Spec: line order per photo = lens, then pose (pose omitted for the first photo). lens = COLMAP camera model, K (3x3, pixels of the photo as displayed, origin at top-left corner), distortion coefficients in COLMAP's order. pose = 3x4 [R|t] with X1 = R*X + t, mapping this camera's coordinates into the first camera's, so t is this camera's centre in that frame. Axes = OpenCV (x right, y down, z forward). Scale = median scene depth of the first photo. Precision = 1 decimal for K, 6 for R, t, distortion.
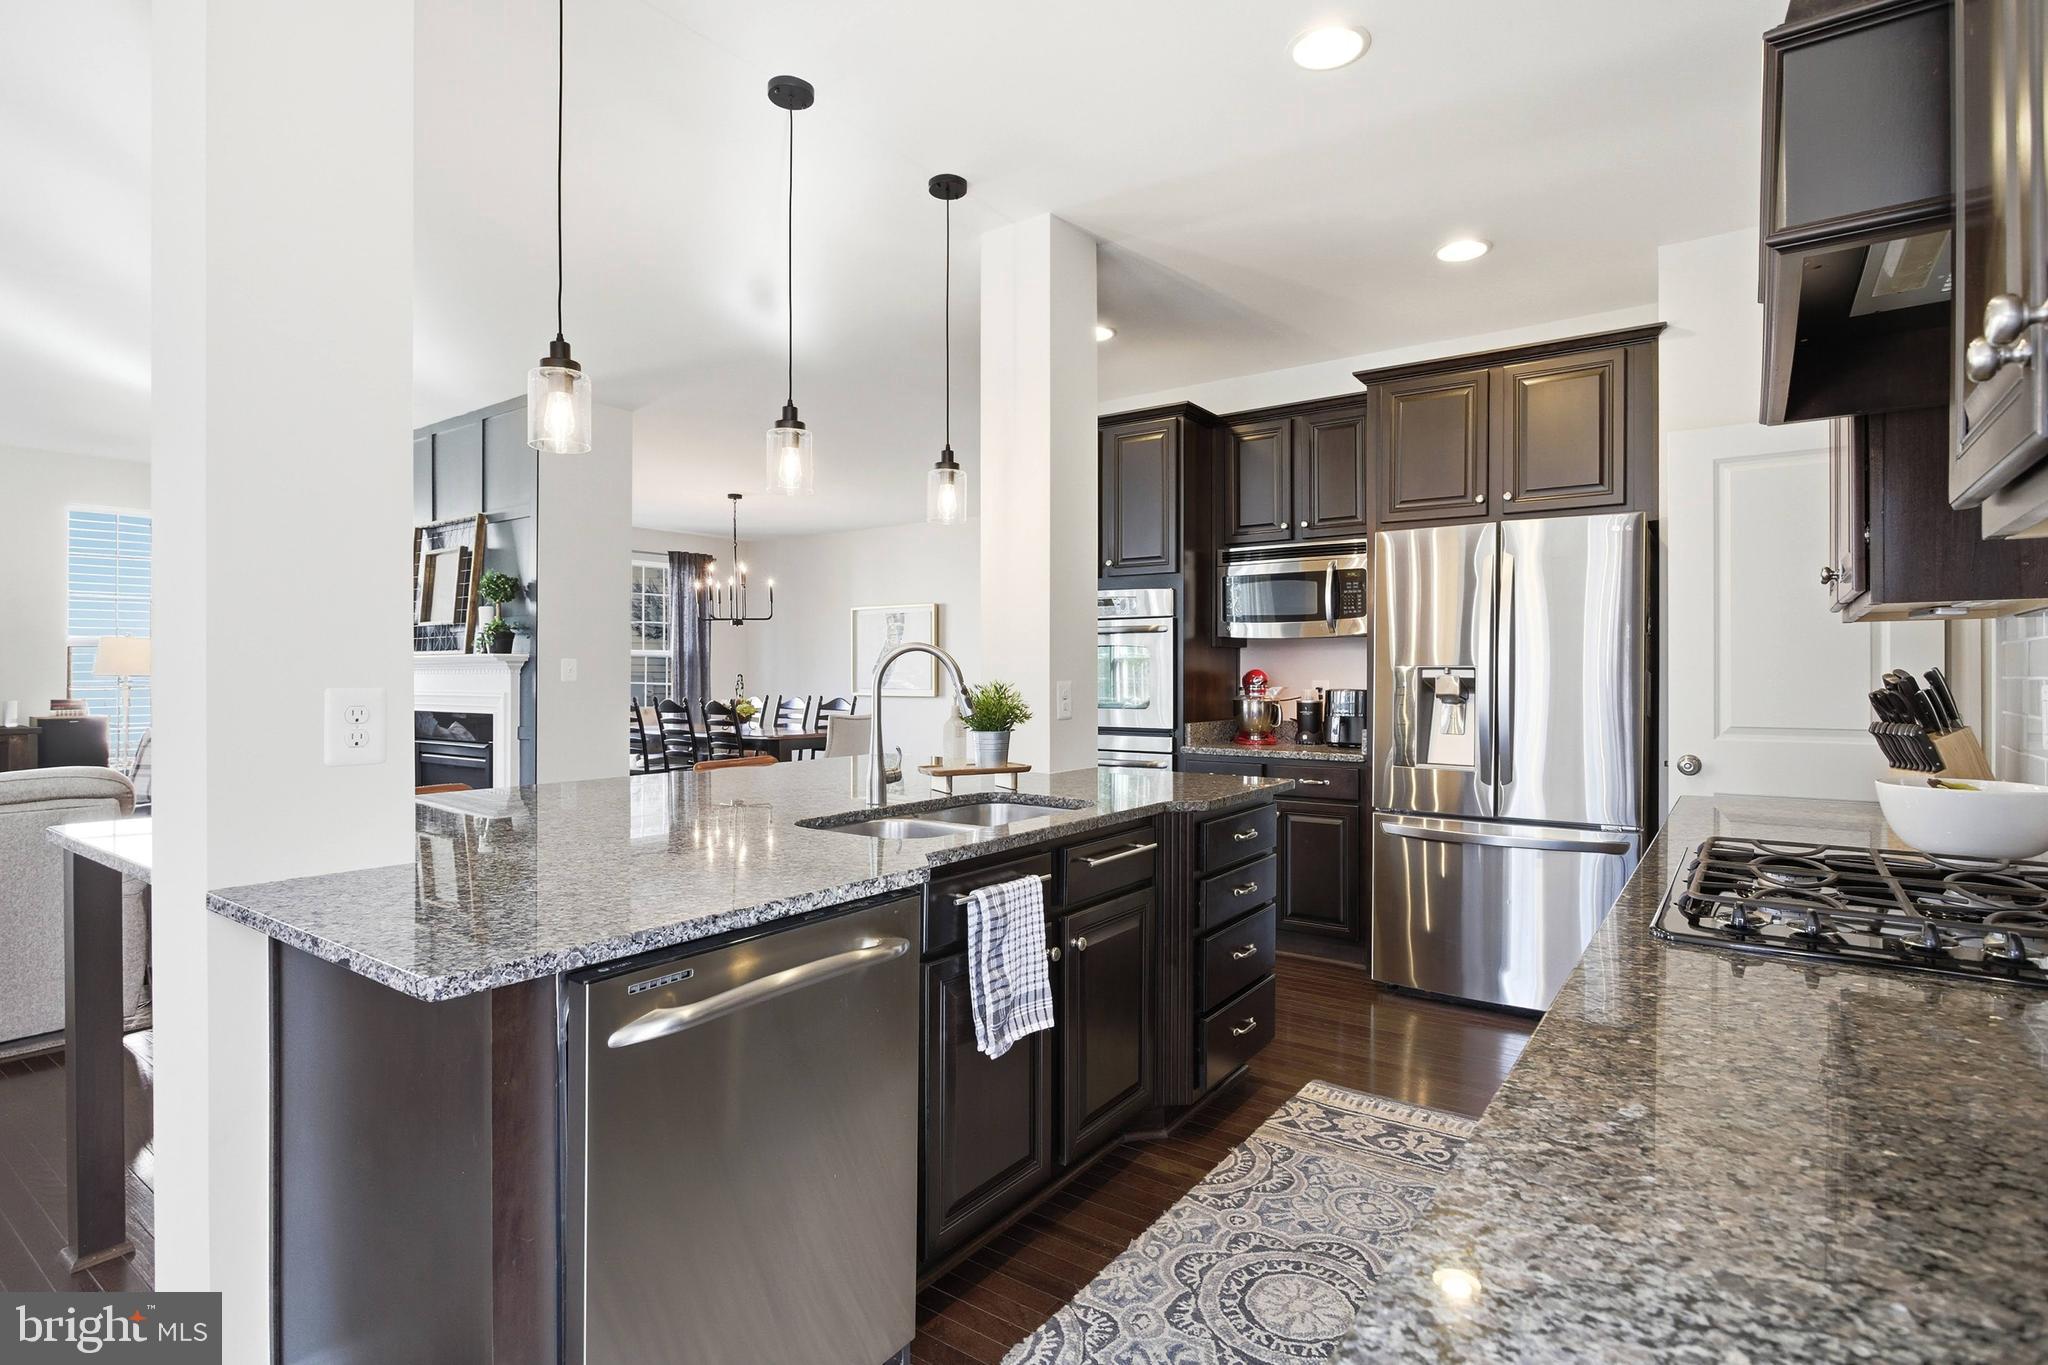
lens RADIAL K [[984.5, 0, 1052.6], [0, 984.5, 667.4], [0, 0, 1]] dist [-0.006609, 0.001809]
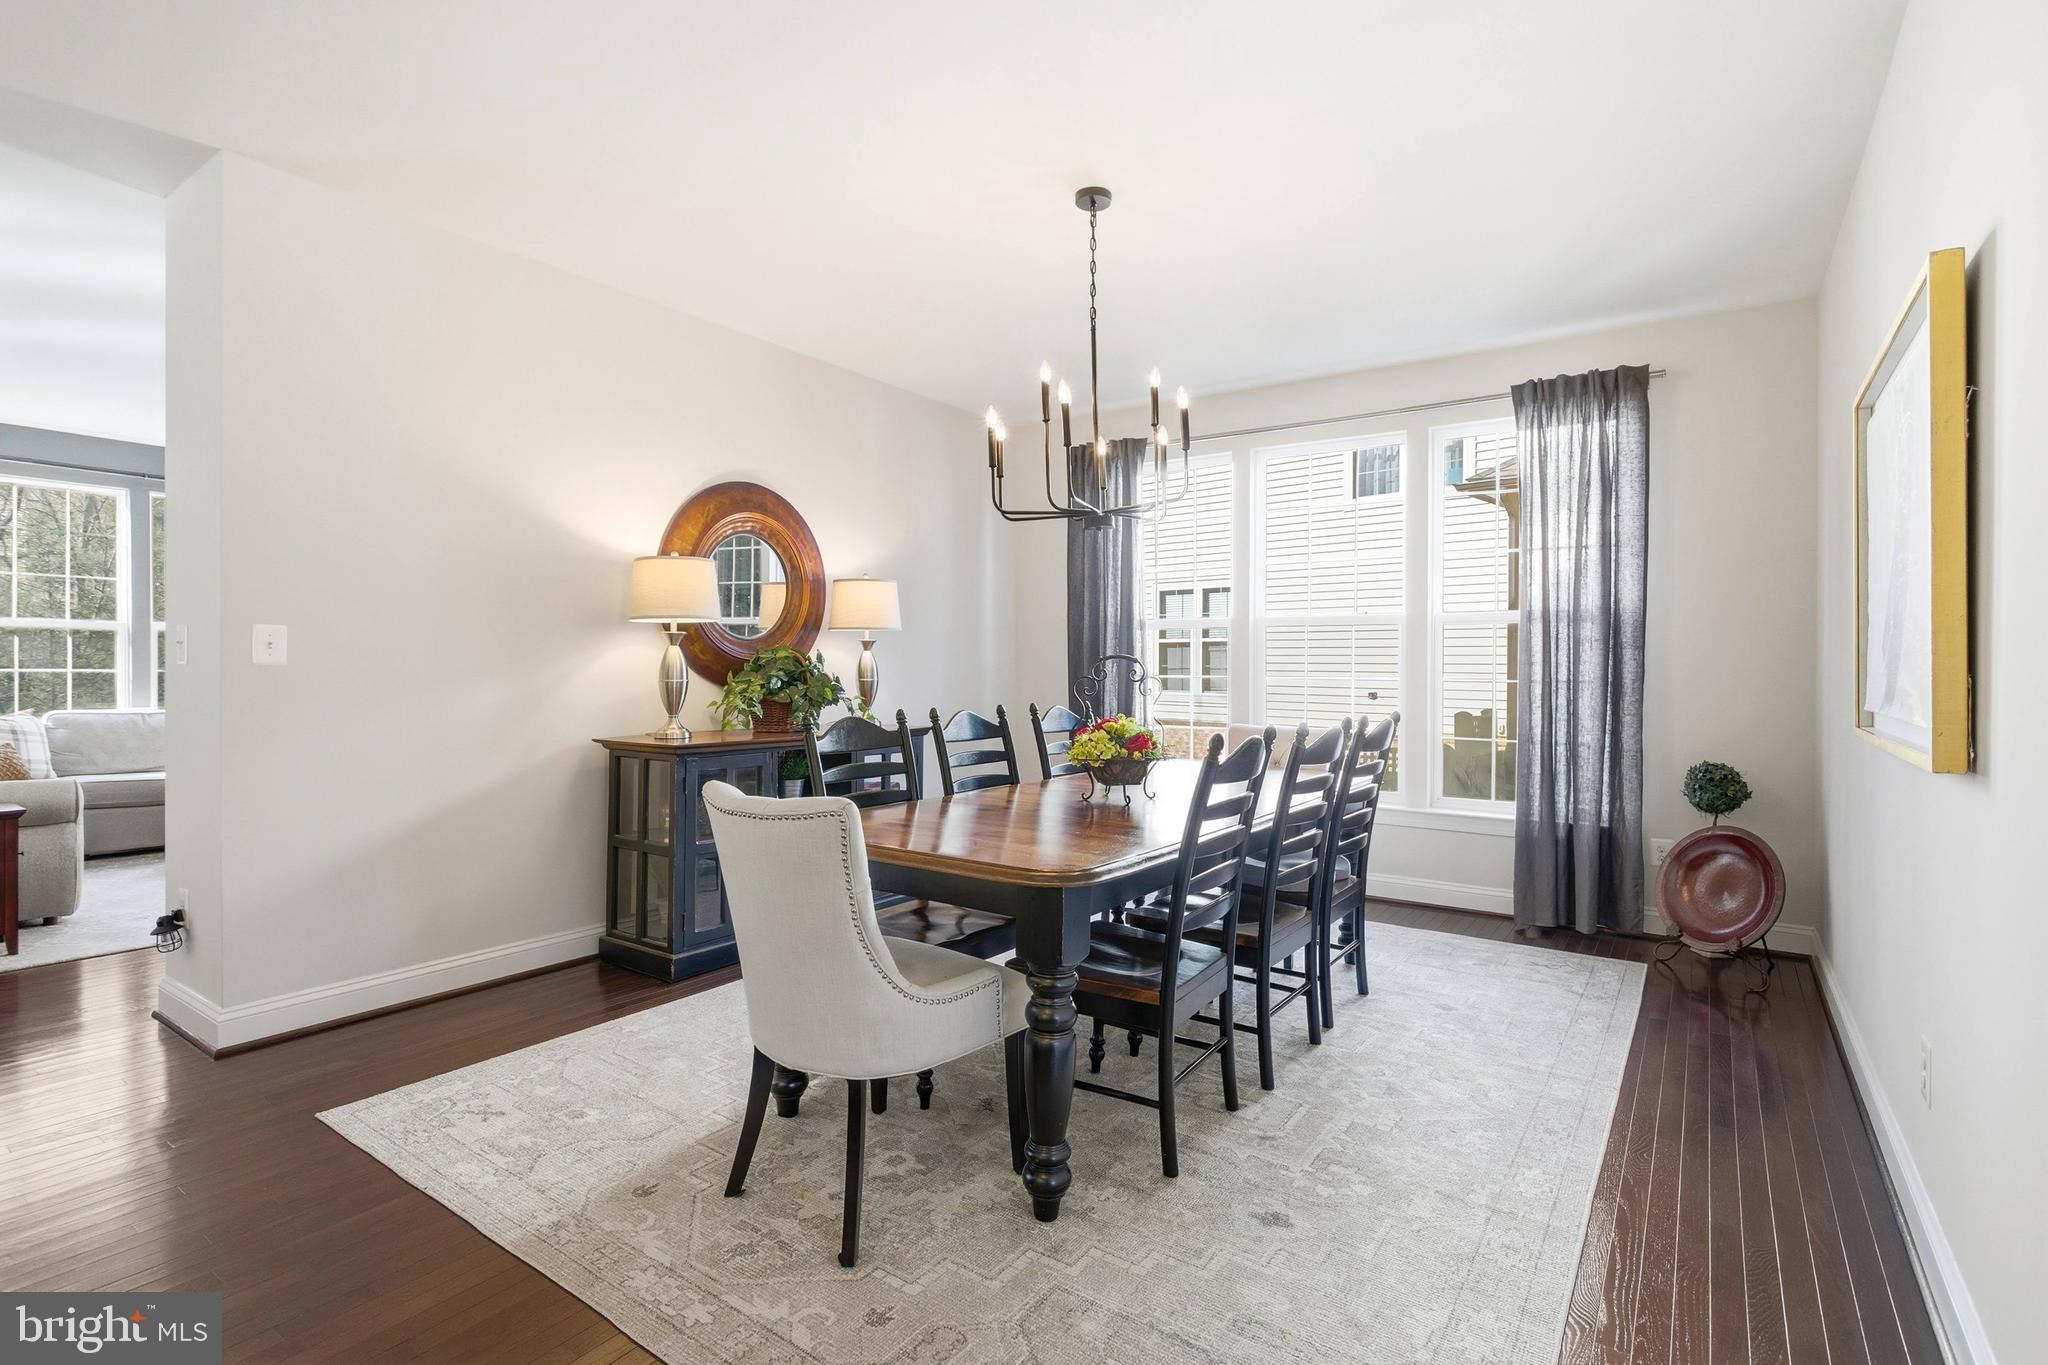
lens RADIAL K [[984.5, 0, 1028.1], [0, 984.5, 668.7], [0, 0, 1]] dist [-0.006609, 0.001809]
pose [[0.013046, 0.001614, -0.999914, 0.063353], [-0.001344, 0.999998, 0.001596, 0.012672], [0.999914, 0.001323, 0.013048, 1.002781]]
